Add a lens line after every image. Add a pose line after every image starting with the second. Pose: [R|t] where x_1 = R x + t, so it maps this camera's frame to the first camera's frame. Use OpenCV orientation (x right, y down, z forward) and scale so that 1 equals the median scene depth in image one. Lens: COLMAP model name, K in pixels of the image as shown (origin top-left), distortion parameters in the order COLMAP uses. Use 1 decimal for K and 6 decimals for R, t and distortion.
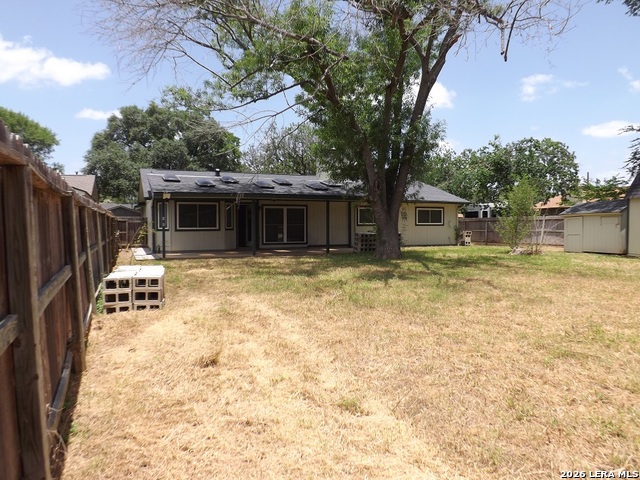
lens RADIAL K [[465.5, 0, 320.3], [0, 465.5, 241.1], [0, 0, 1]] dist [-0.042193, -0.000593]
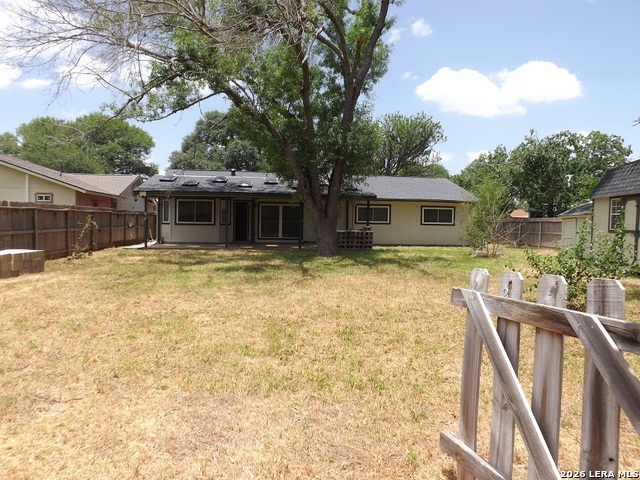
lens RADIAL K [[465.5, 0, 318.0], [0, 465.5, 240.2], [0, 0, 1]] dist [-0.042193, -0.000593]
pose [[0.964481, 0.031665, -0.262248, 0.264386], [-0.030195, 0.999498, 0.009635, -0.004112], [0.262421, -0.001374, 0.964952, -0.003065]]
